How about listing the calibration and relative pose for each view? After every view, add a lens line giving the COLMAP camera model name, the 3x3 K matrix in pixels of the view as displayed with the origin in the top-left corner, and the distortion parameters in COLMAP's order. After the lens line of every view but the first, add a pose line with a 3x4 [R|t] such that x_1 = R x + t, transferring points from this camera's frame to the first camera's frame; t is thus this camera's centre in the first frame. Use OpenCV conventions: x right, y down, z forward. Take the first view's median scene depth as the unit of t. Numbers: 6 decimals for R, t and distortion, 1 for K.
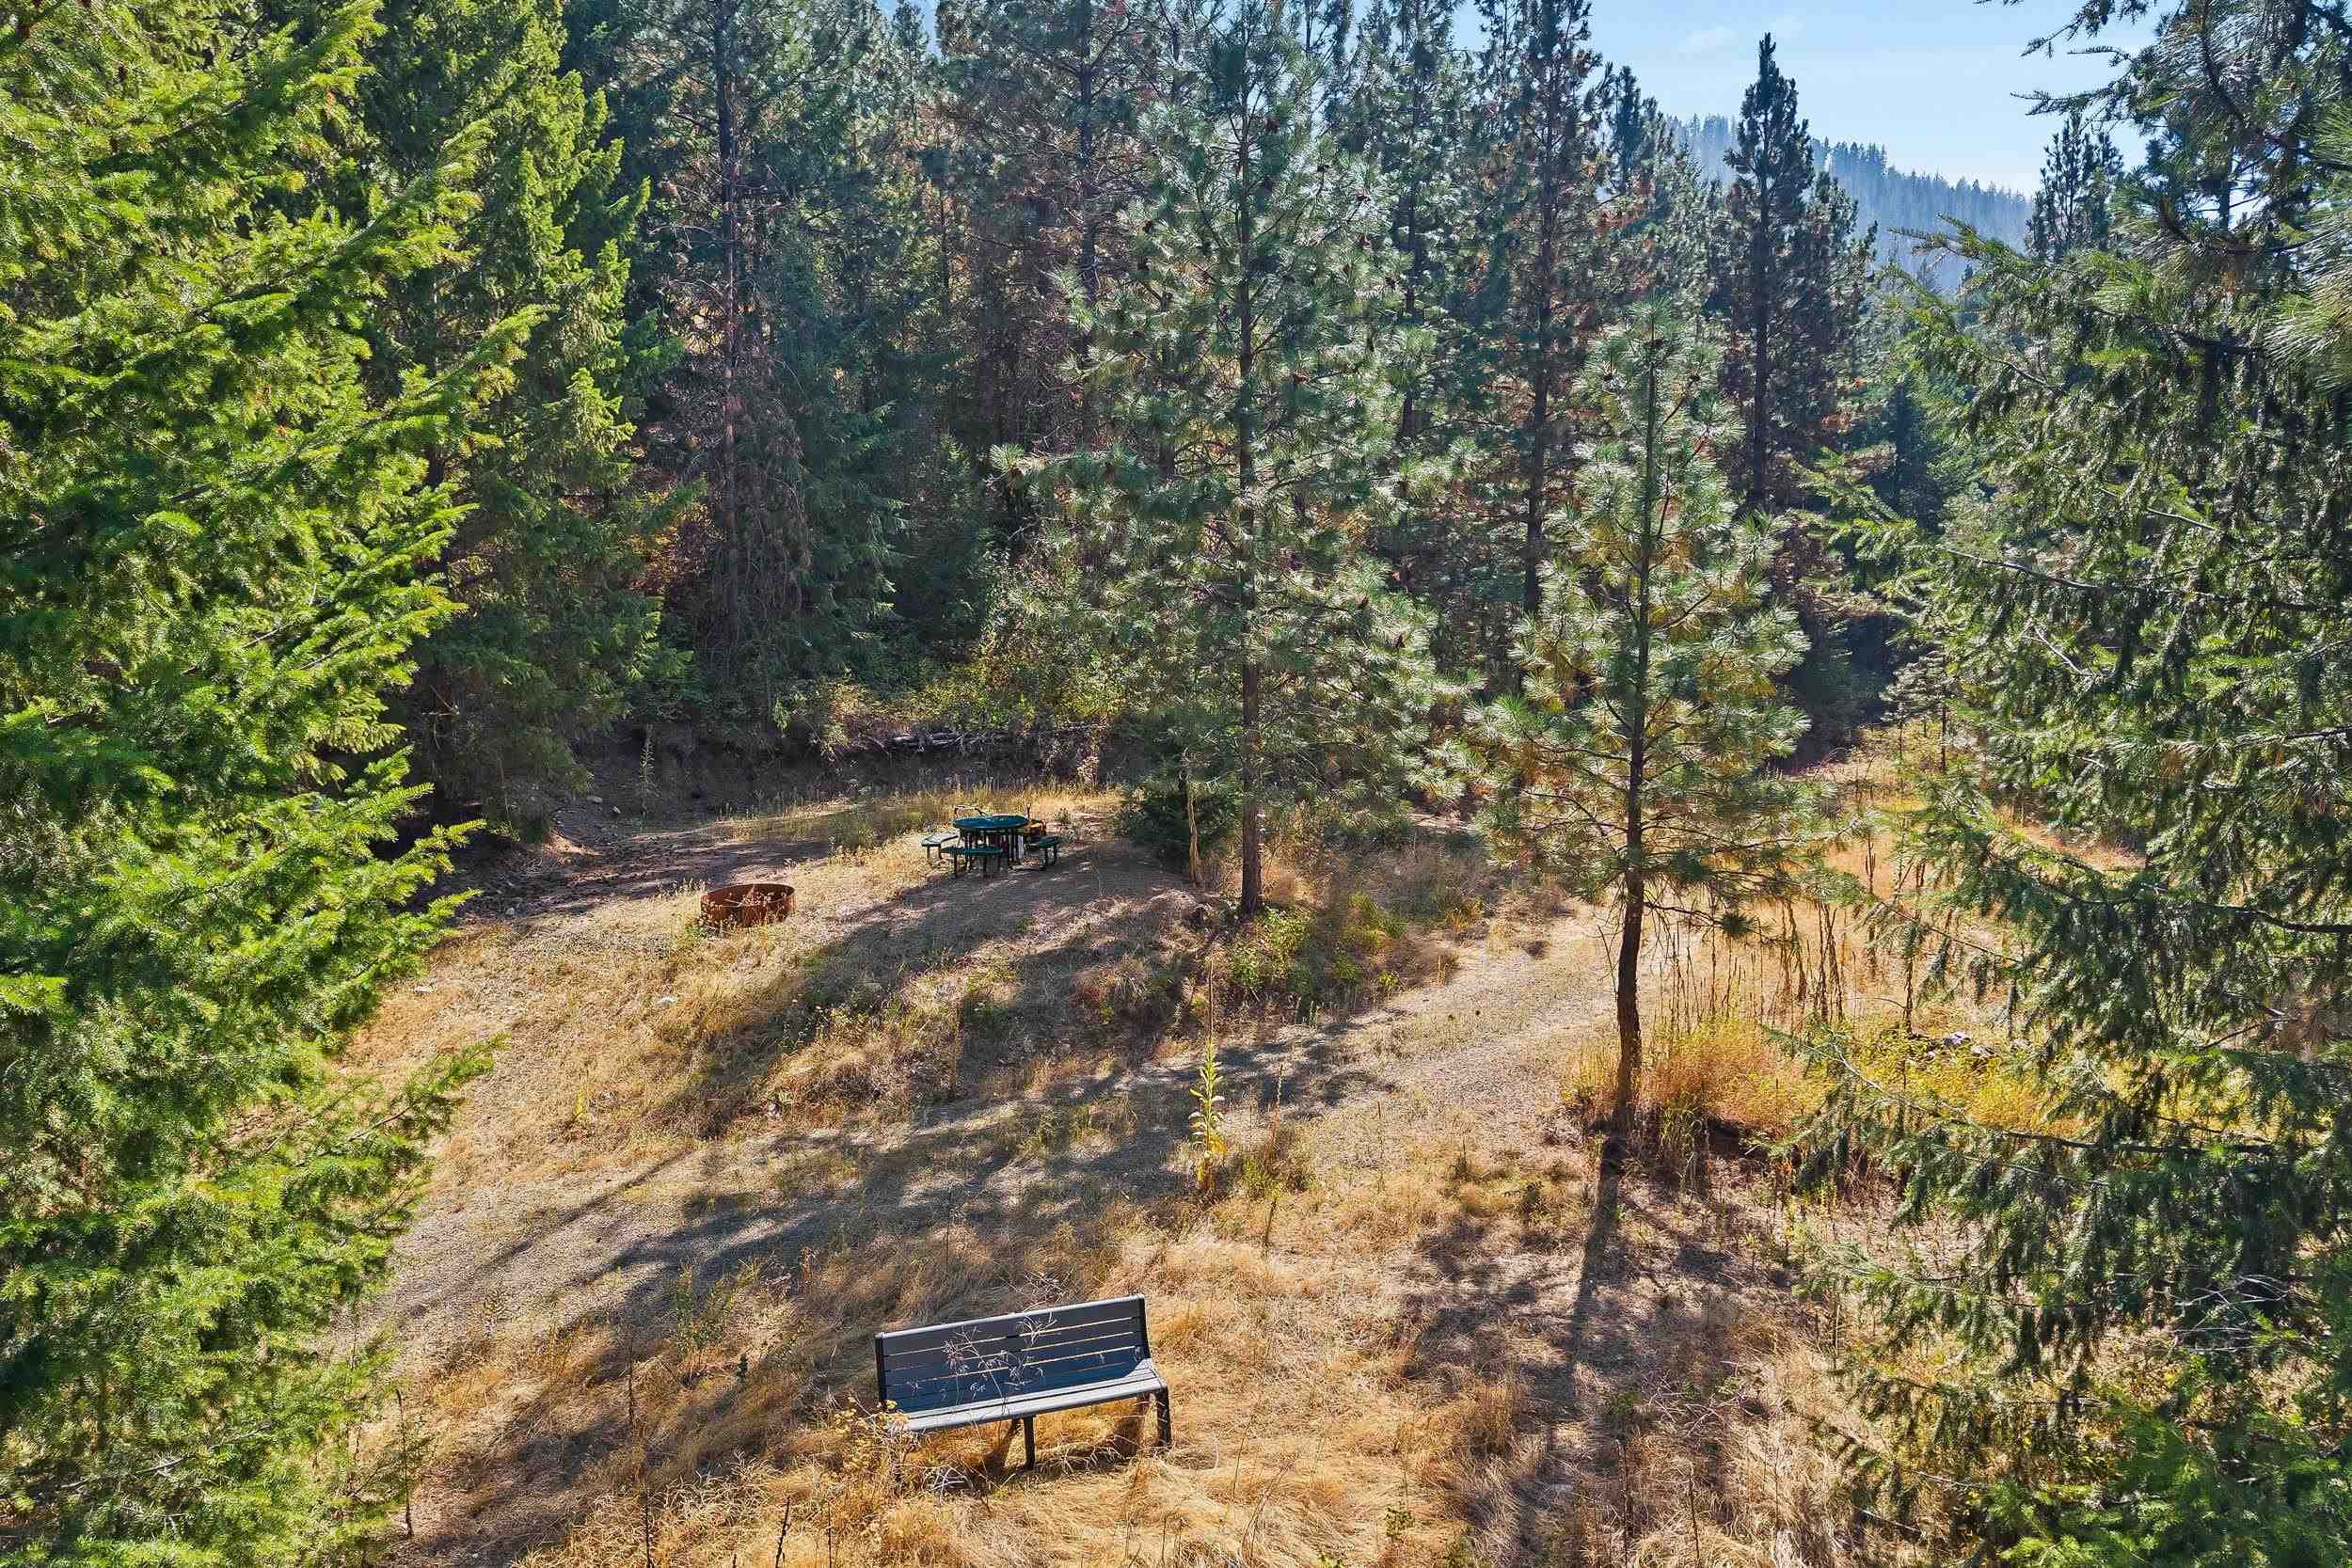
lens RADIAL K [[1530.9, 0, 1176.0], [0, 1530.9, 784.0], [0, 0, 1]] dist [0.006435, -0.002068]
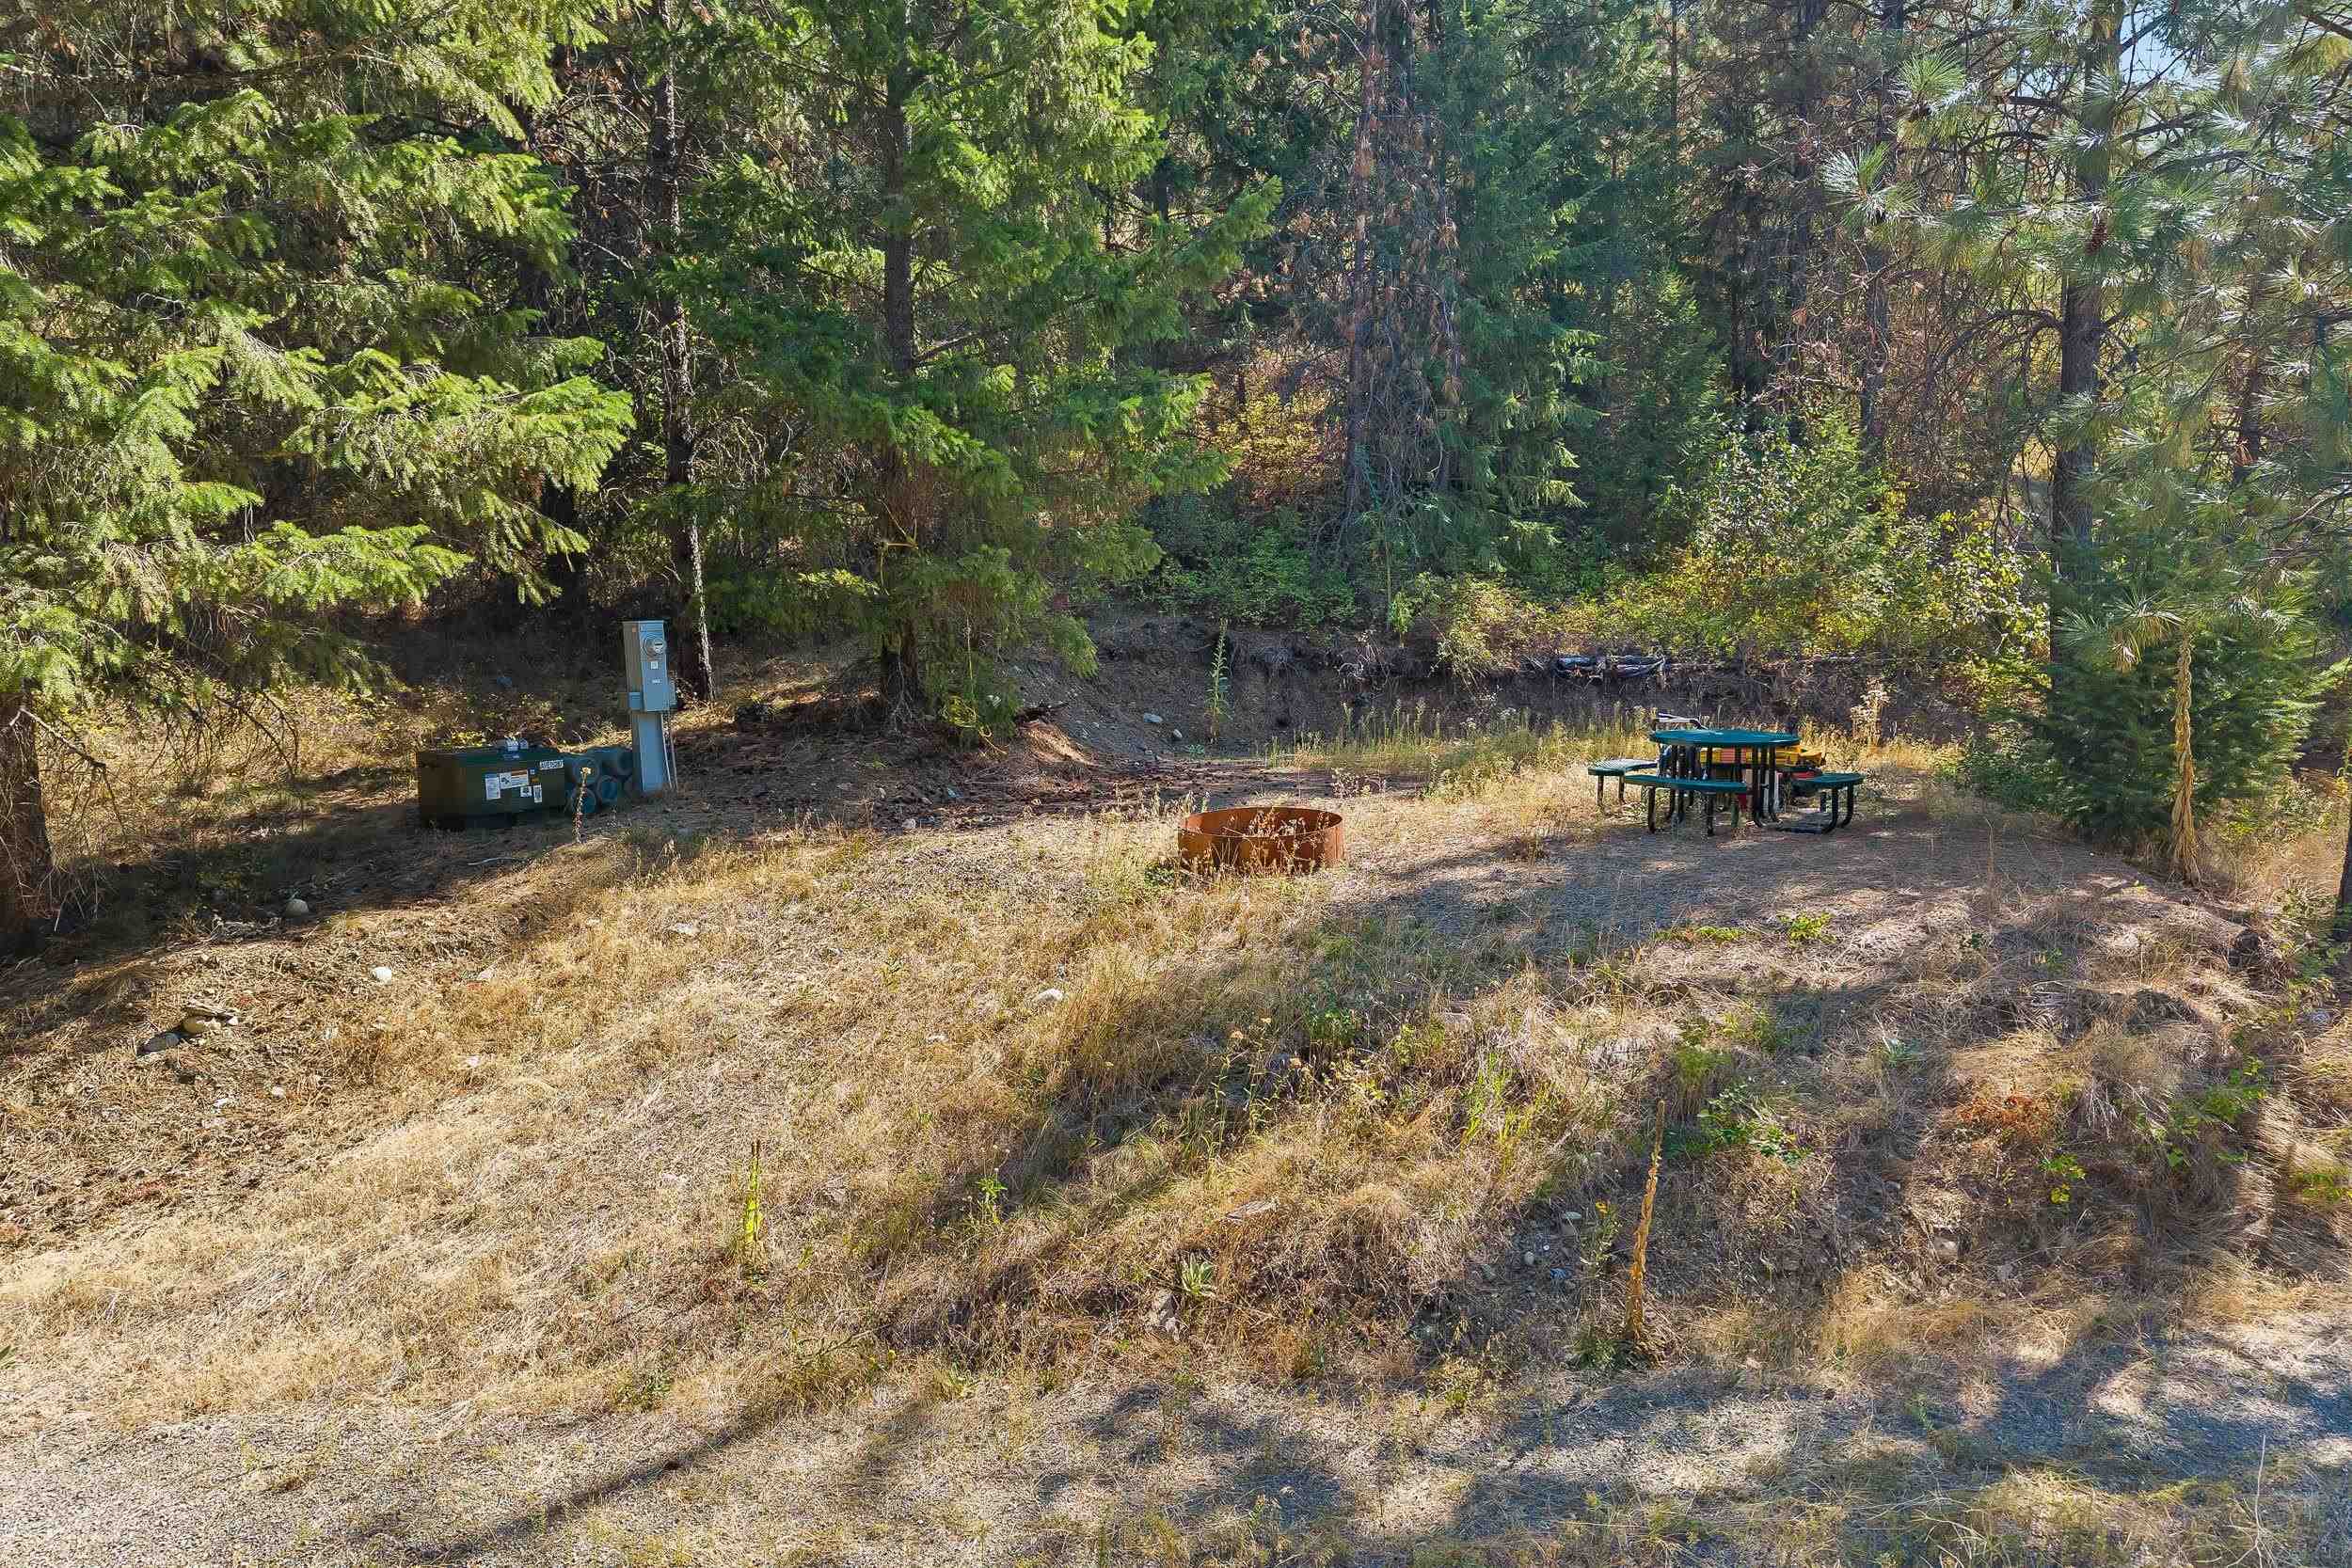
lens RADIAL K [[1530.9, 0, 1176.0], [0, 1530.9, 784.0], [0, 0, 1]] dist [0.006435, -0.002068]
pose [[0.906246, 0.063492, -0.417955, -0.066853], [-0.068004, 0.997677, 0.004106, 0.049341], [0.417245, 0.024702, 0.908458, 0.417658]]
